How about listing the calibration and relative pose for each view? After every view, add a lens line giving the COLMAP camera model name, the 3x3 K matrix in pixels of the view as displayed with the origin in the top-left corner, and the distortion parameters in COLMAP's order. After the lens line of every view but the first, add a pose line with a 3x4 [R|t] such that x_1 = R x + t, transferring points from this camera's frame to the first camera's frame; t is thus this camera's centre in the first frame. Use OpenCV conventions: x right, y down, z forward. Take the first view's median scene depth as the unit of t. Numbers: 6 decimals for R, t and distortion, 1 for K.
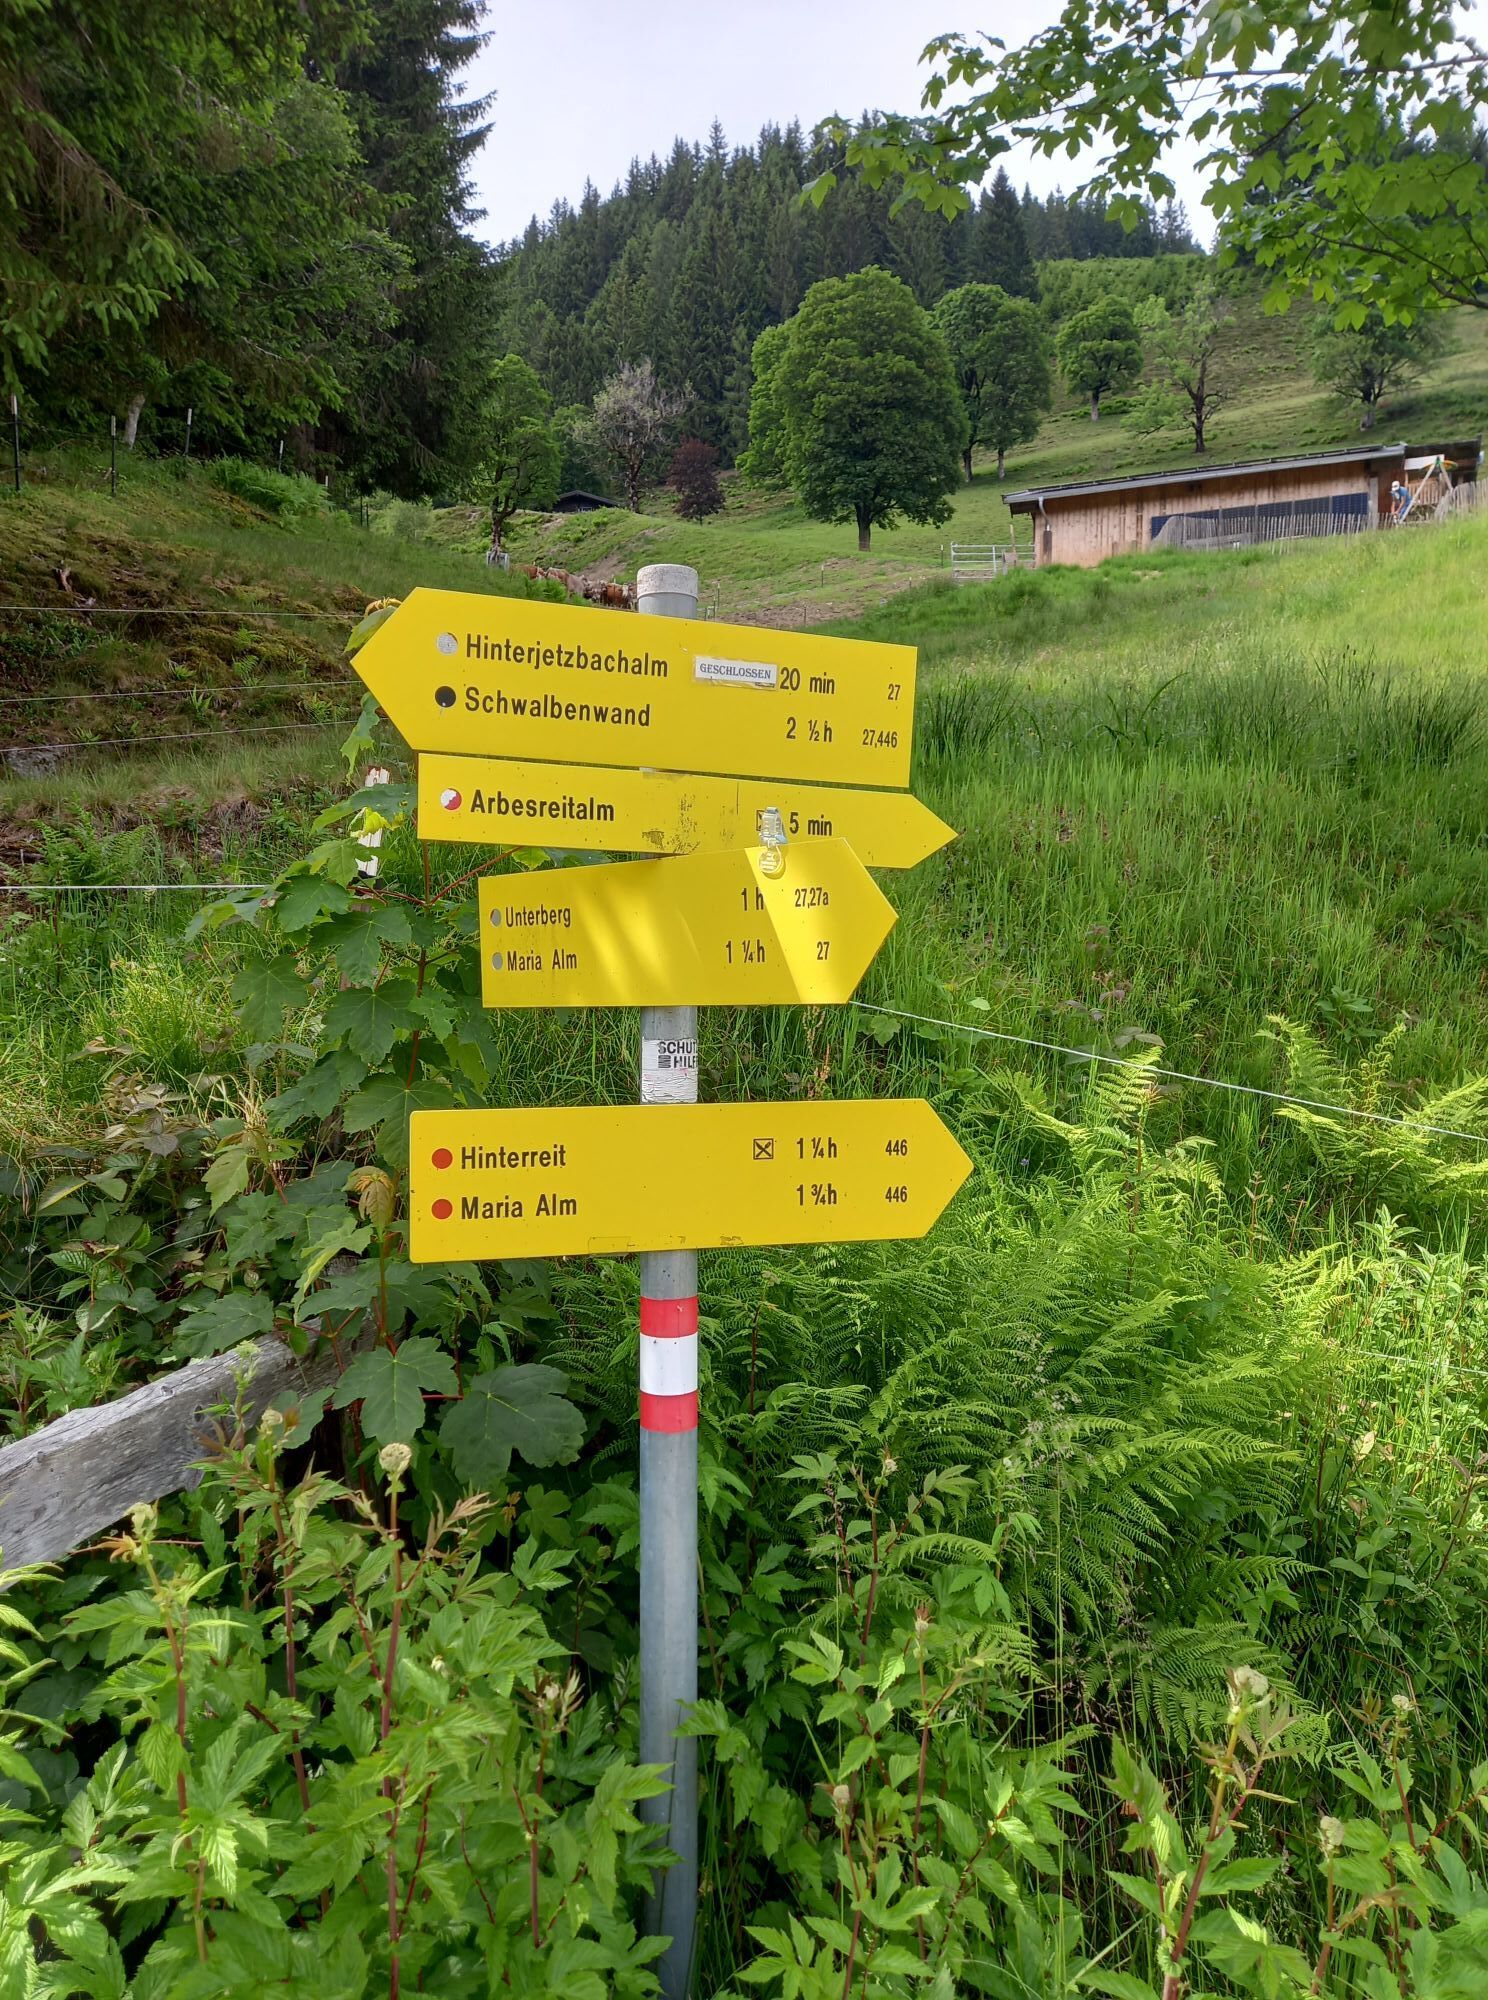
lens RADIAL K [[1455.1, 0, 719.0], [0, 1455.1, 1006.9], [0, 0, 1]] dist [0.111058, -0.141296]
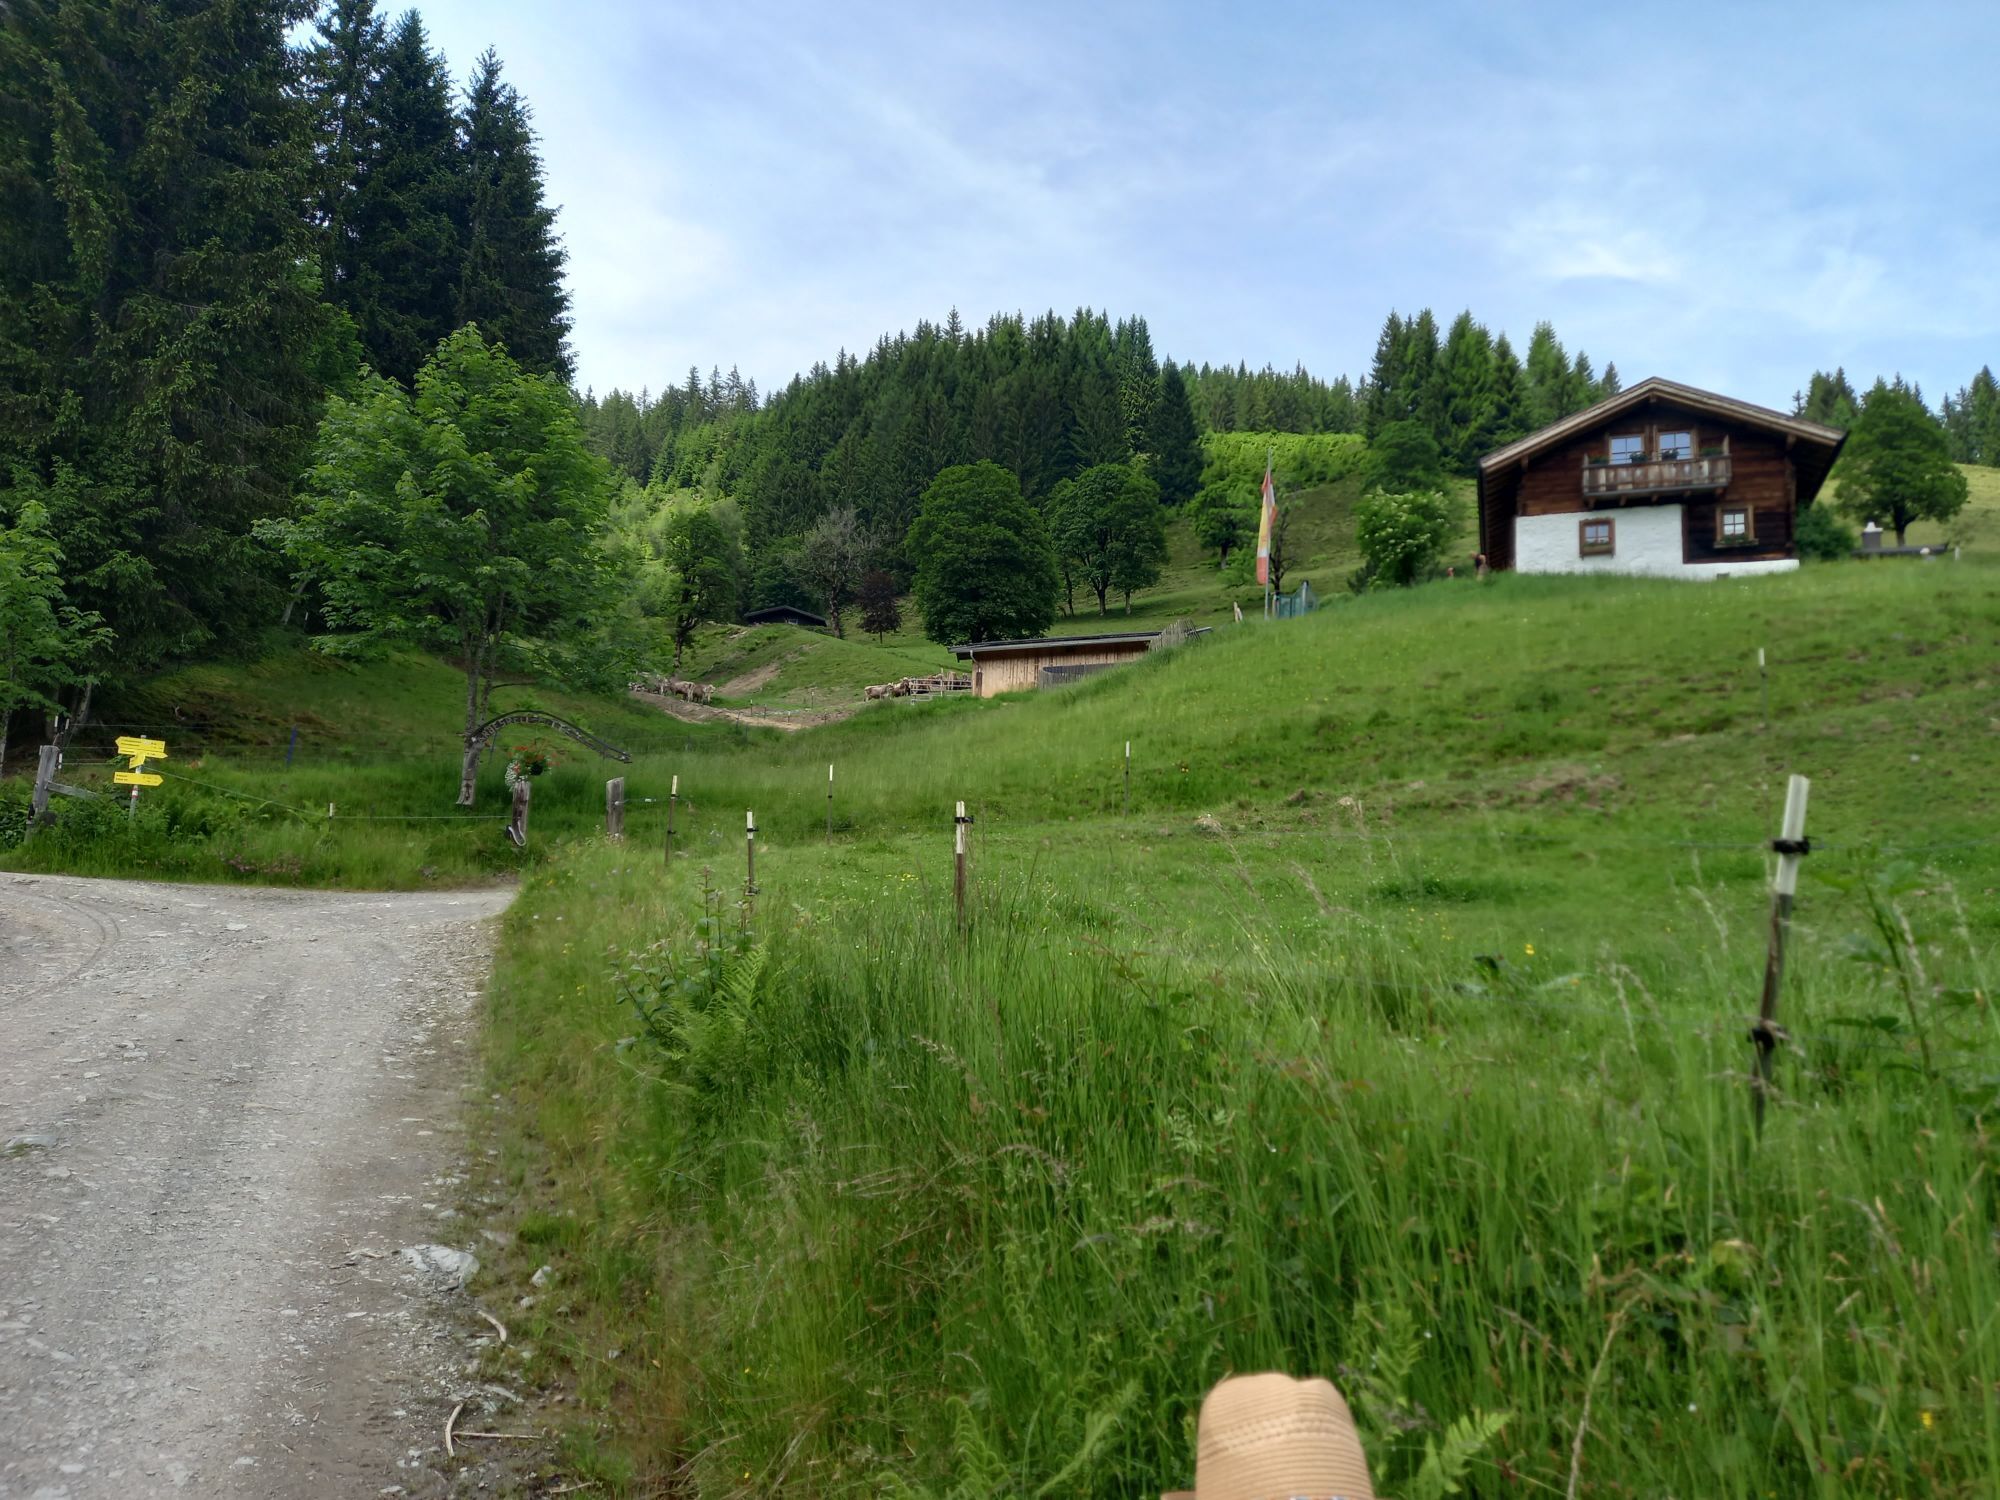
lens RADIAL K [[1541.0, 0, 1045.1], [0, 1541.0, 753.9], [0, 0, 1]] dist [0.107823, -0.141009]
pose [[0.999181, 0.039317, 0.009611, 0.270643], [-0.036062, 0.972602, -0.229663, 0.096472], [-0.018377, 0.229129, 0.973223, -0.439904]]
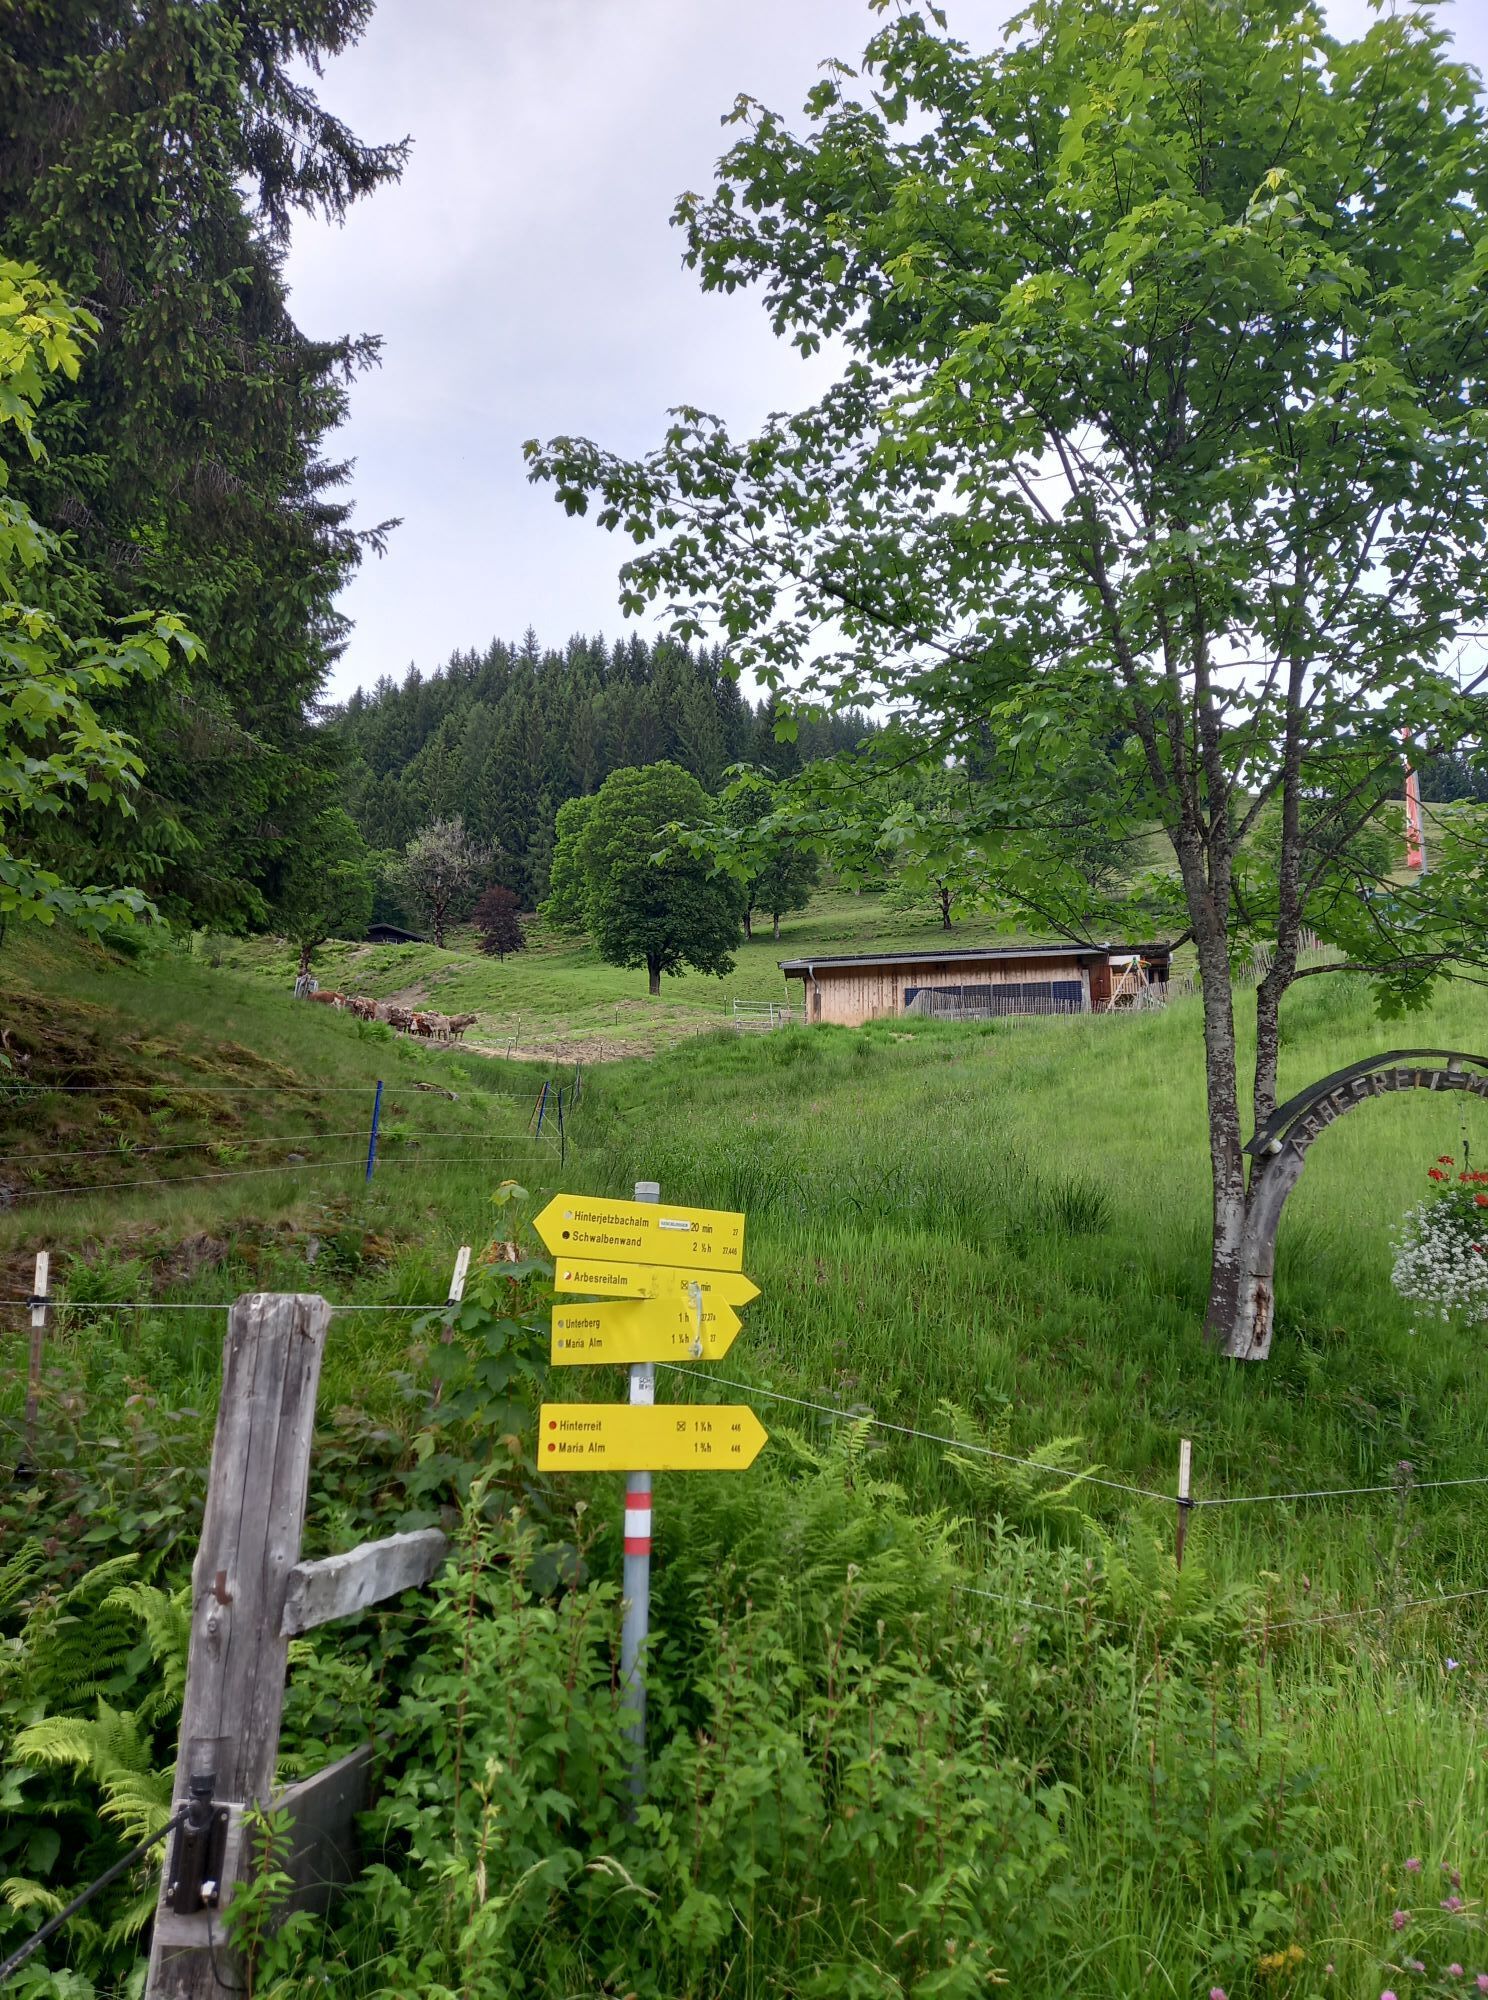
lens RADIAL K [[1455.1, 0, 719.0], [0, 1455.1, 1006.9], [0, 0, 1]] dist [0.111058, -0.141296]
pose [[0.988655, 0.051778, 0.140996, -0.009346], [-0.010038, 0.959383, -0.281928, 0.003849], [-0.149867, 0.277314, 0.949019, -0.048827]]
